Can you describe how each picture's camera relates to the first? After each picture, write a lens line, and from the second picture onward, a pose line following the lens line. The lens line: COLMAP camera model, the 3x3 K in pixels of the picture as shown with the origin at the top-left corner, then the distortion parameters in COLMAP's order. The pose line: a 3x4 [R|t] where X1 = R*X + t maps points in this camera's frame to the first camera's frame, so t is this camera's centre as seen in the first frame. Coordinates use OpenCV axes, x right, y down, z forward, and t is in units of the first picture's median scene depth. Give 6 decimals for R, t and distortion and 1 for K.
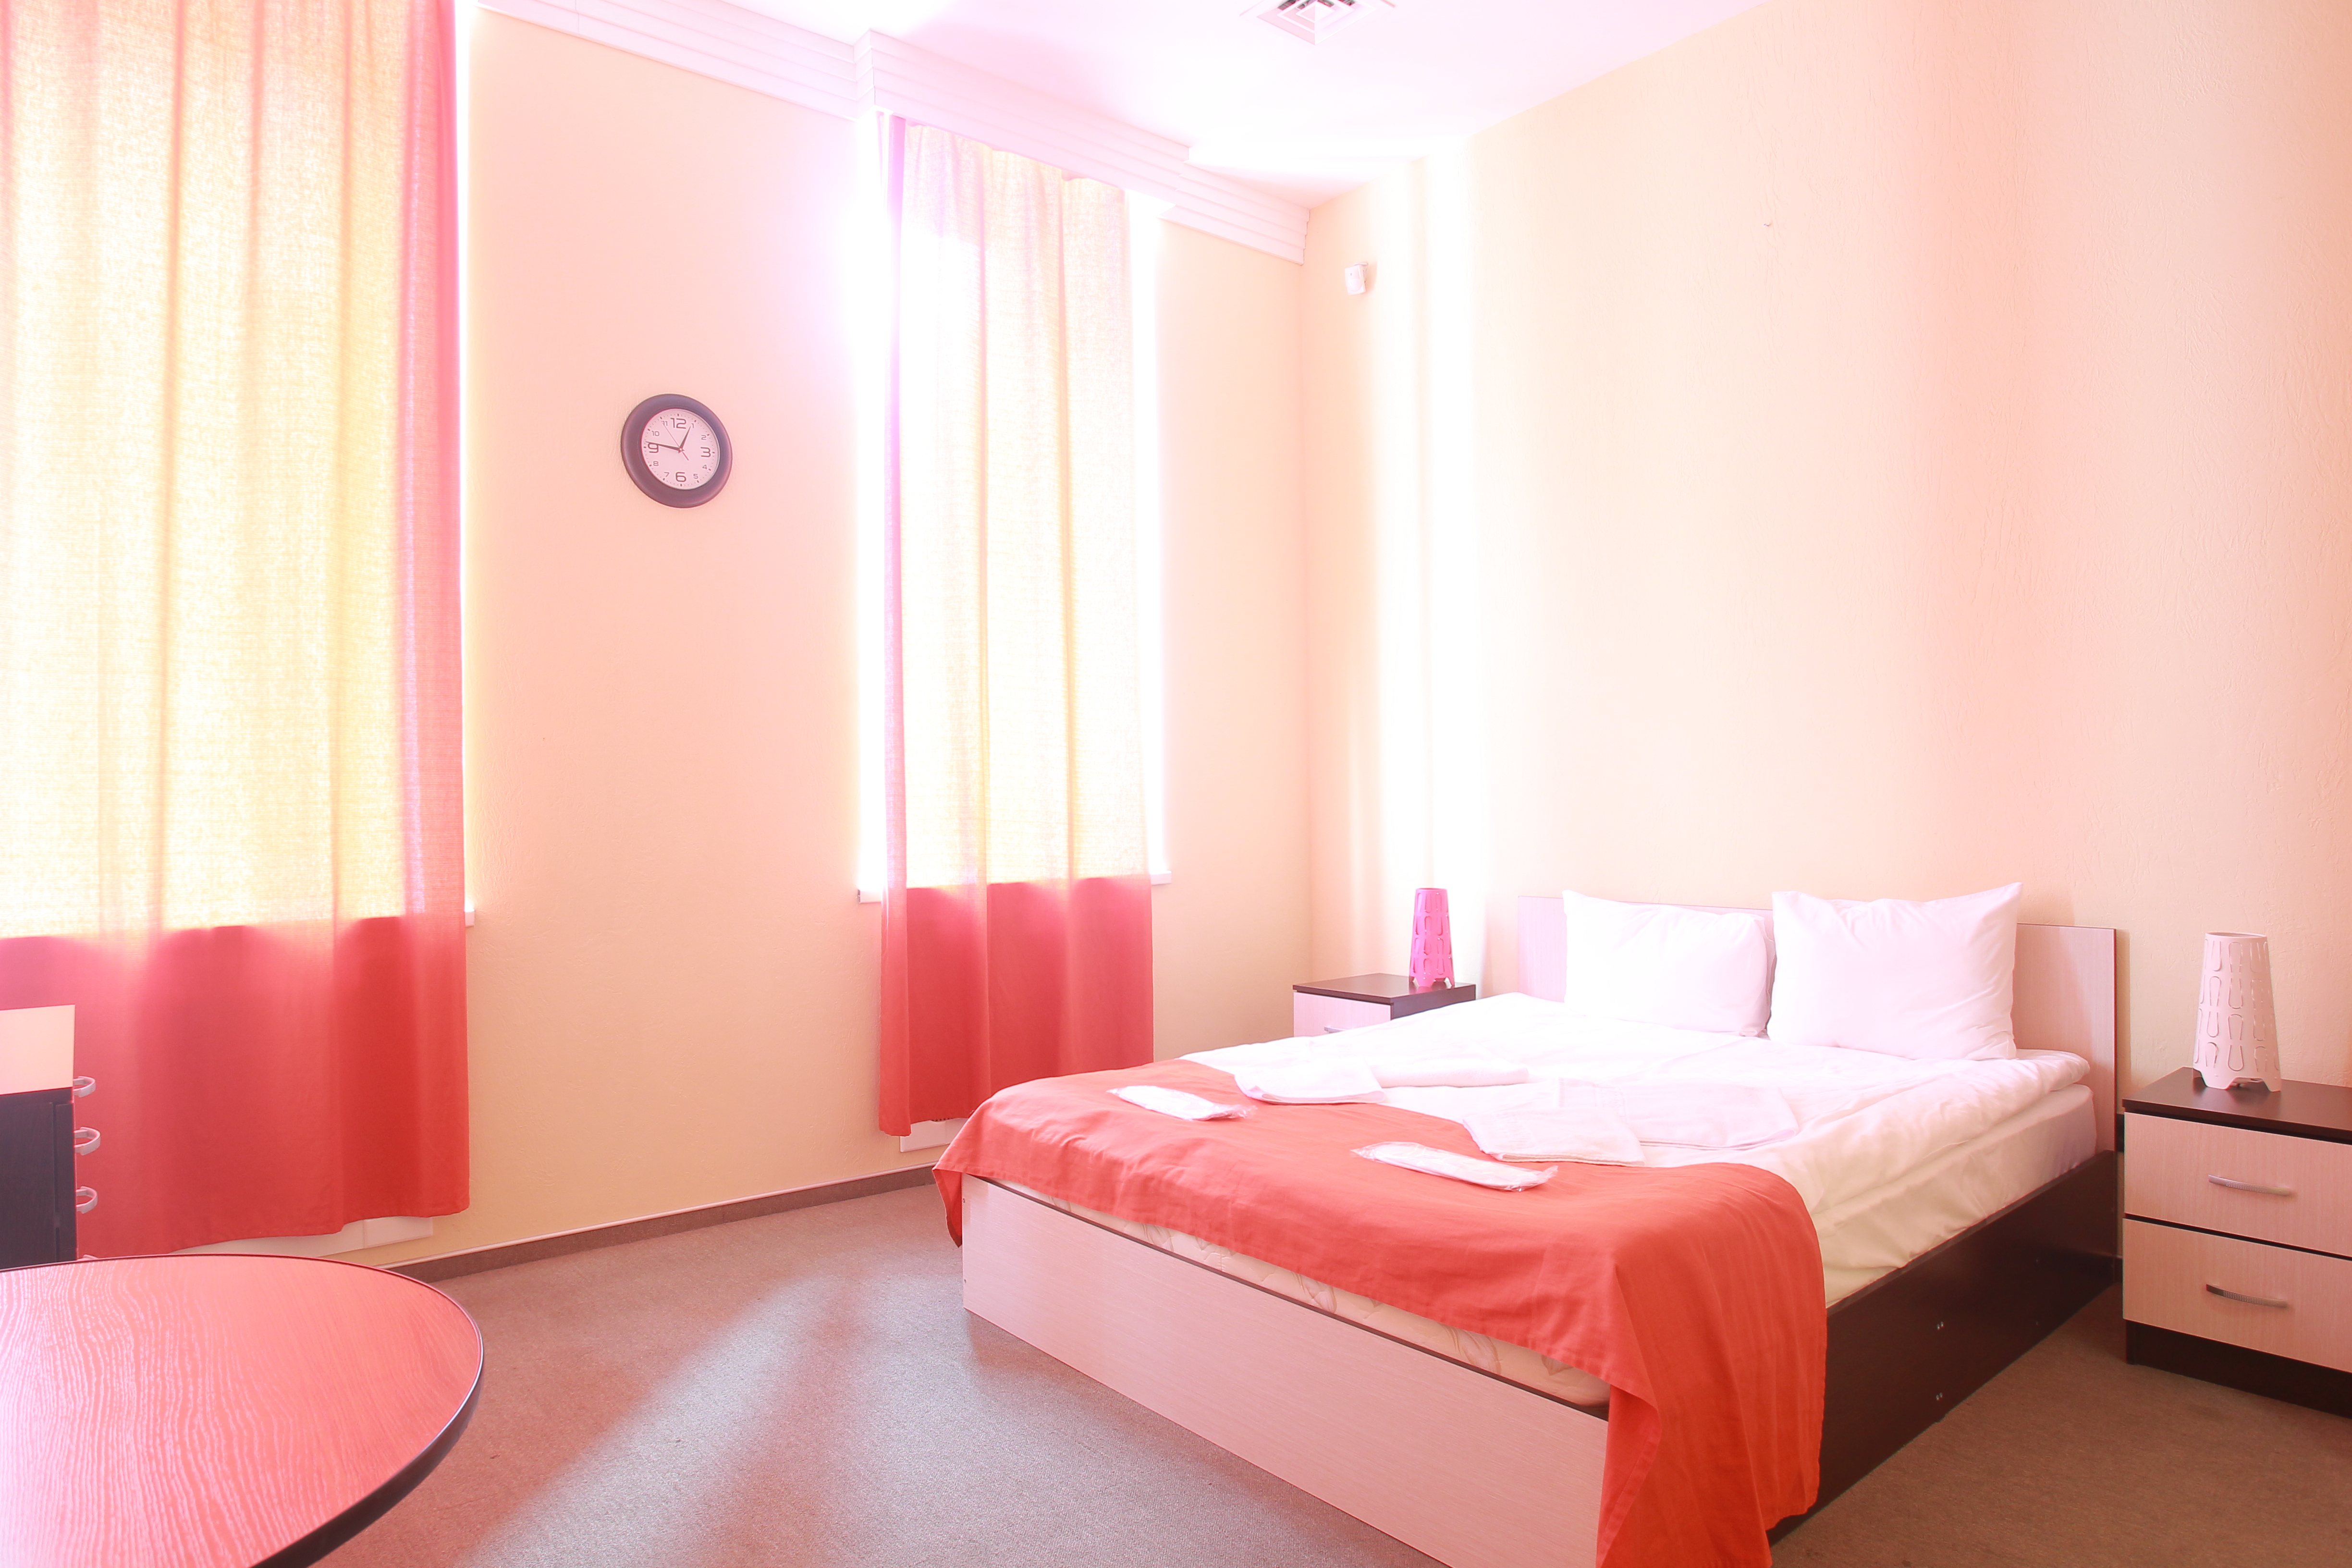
lens RADIAL K [[1387.5, 0, 1142.1], [0, 1387.5, 792.6], [0, 0, 1]] dist [-0.078474, 0.040771]
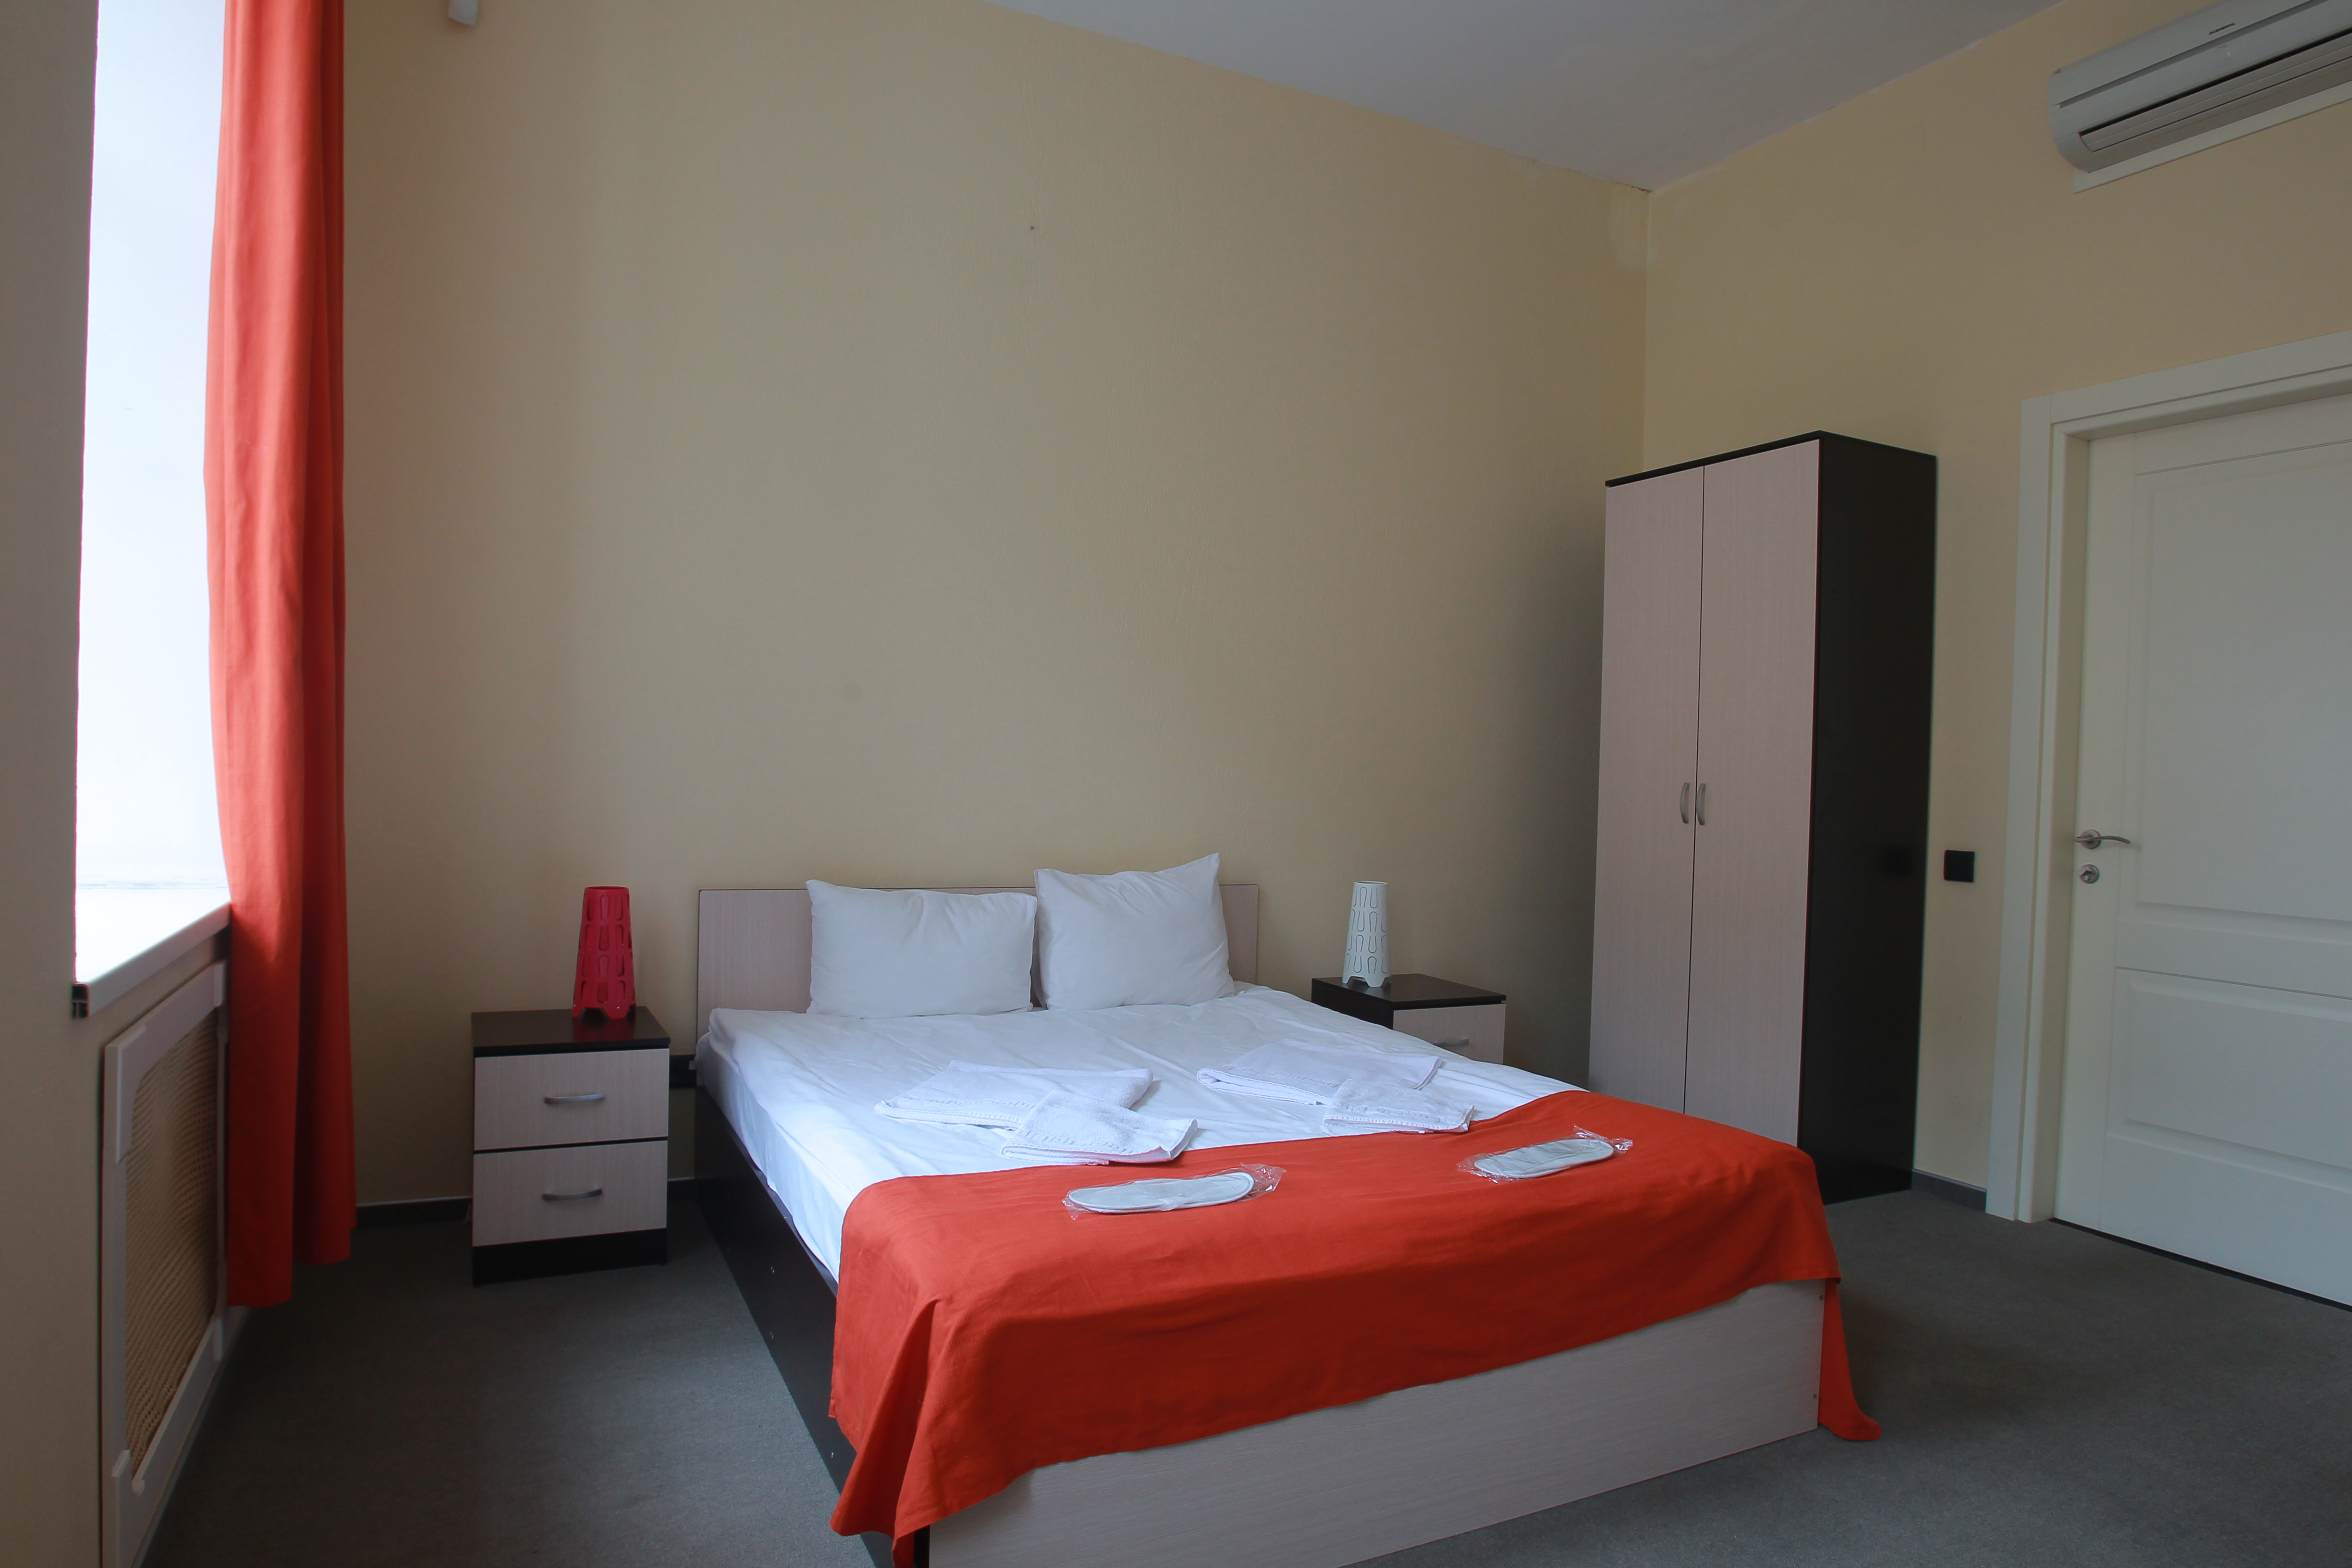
lens RADIAL K [[1388.0, 0, 1142.6], [0, 1388.0, 789.0], [0, 0, 1]] dist [-0.095337, 0.048503]
pose [[0.221864, 0.003133, 0.975073, -0.612210], [-0.034978, 0.999377, 0.004748, 0.002760], [-0.974450, -0.035160, 0.221835, 0.751041]]
